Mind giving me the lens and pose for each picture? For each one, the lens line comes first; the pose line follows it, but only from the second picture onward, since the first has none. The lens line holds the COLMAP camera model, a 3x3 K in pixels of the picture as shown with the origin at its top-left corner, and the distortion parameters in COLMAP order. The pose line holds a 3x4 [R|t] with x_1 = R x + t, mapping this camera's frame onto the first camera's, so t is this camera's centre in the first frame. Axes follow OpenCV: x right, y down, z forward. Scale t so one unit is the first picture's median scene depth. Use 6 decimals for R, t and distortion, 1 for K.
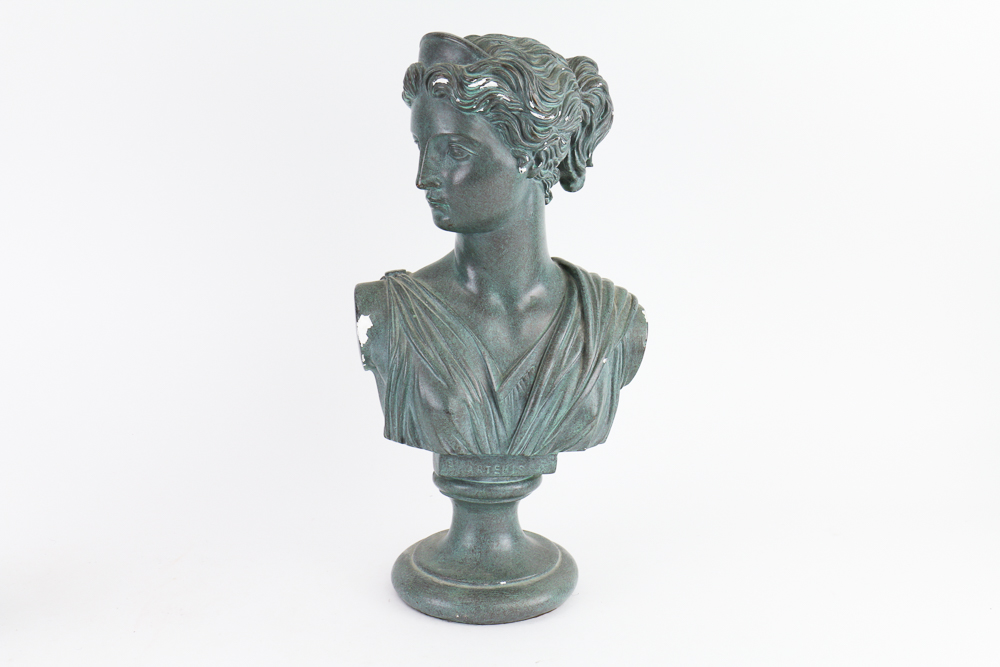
lens RADIAL K [[1130.6, 0, 500.0], [0, 1130.6, 327.2], [0, 0, 1]] dist [-0.117214, 0.000000]
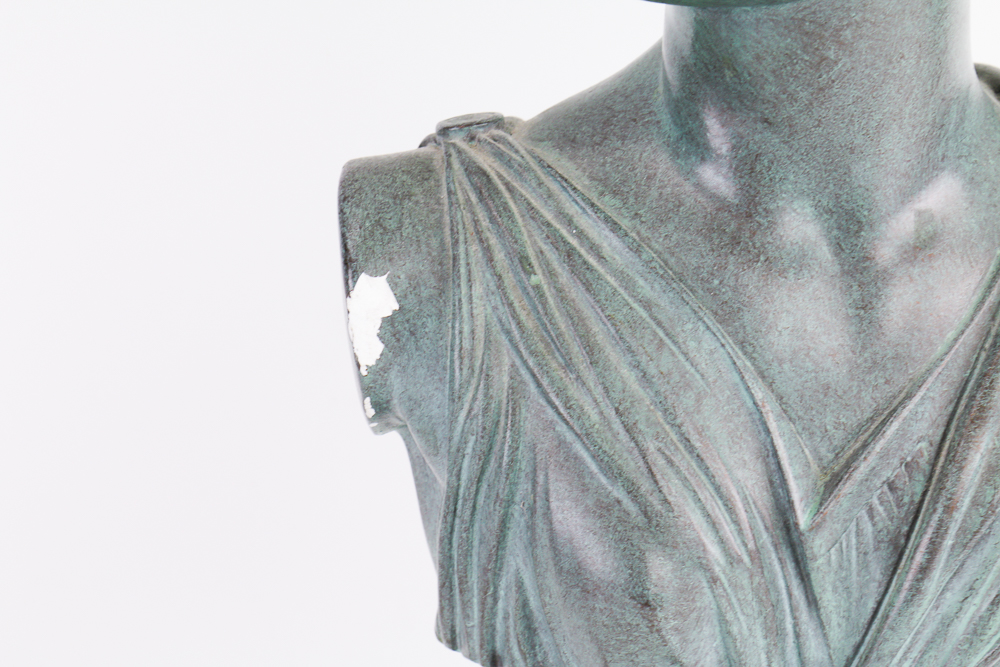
lens RADIAL K [[2224.7, 0, 501.0], [0, 2224.7, 334.8], [0, 0, 1]] dist [-0.016282, 0.000000]
pose [[0.997352, 0.005893, -0.072493, -0.040872], [0.002384, 0.993528, 0.113561, -0.062907], [0.072693, -0.113433, 0.990883, 0.400685]]
